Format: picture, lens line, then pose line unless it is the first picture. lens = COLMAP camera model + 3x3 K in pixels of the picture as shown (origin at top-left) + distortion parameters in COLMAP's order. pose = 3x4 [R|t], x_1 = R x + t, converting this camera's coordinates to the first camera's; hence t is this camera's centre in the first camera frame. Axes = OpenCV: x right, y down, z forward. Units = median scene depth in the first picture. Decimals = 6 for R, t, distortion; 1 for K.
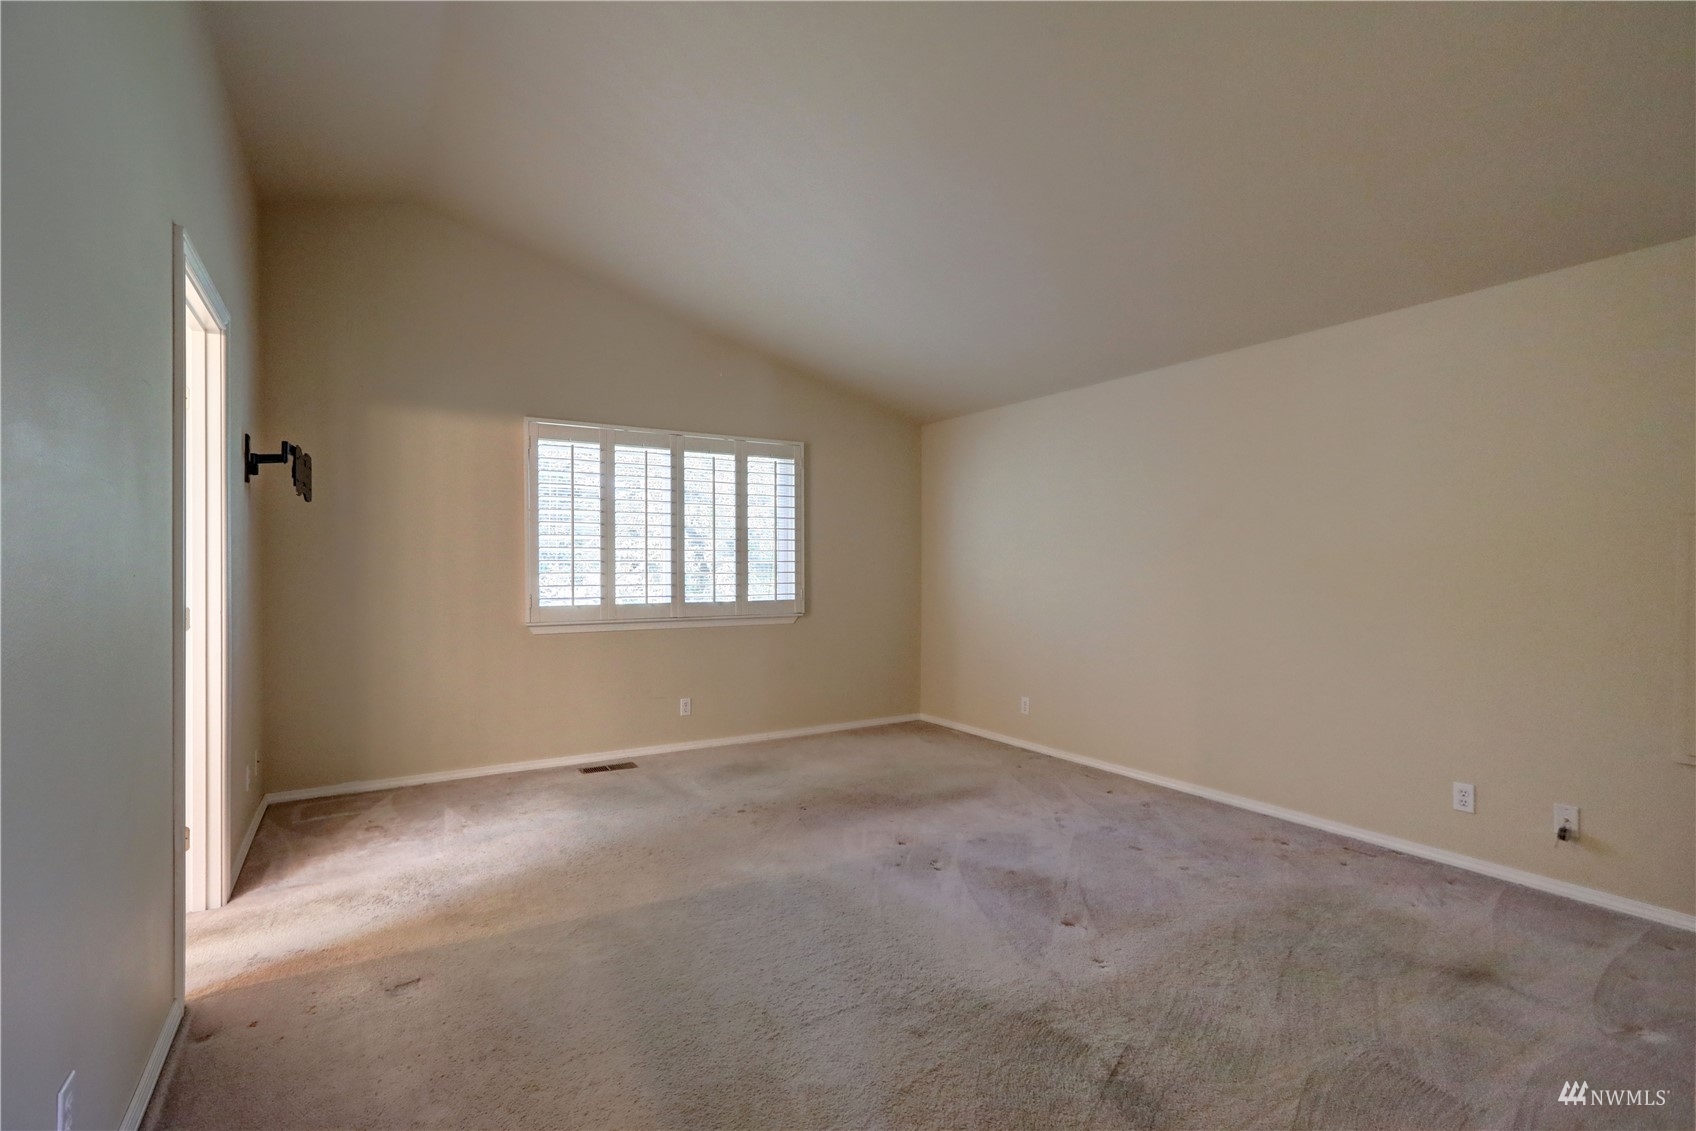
lens RADIAL K [[769.3, 0, 810.2], [0, 769.3, 575.4], [0, 0, 1]] dist [-0.011360, -0.004217]
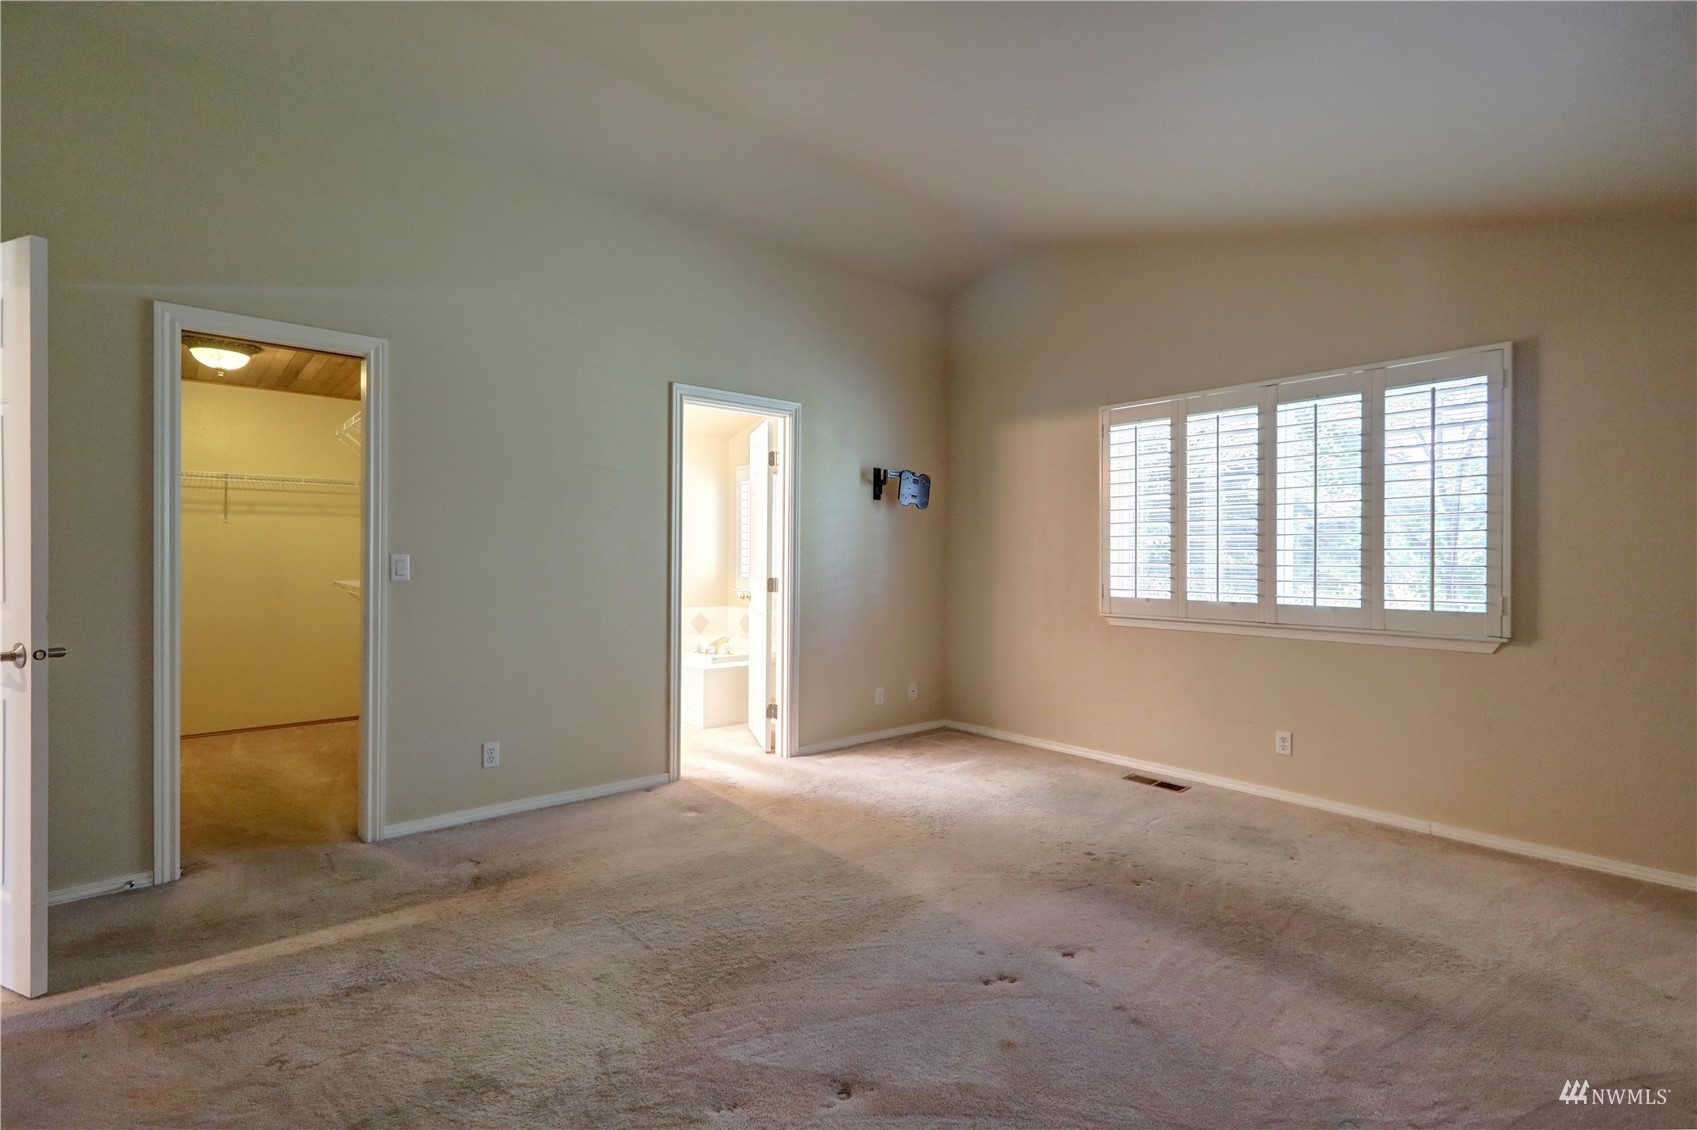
lens RADIAL K [[769.8, 0, 848.0], [0, 769.8, 559.2], [0, 0, 1]] dist [-0.011360, -0.004217]
pose [[0.188188, 0.002011, -0.982131, 0.543271], [-0.017273, 0.999850, -0.001262, -0.000438], [0.981981, 0.017202, 0.188195, 0.483409]]
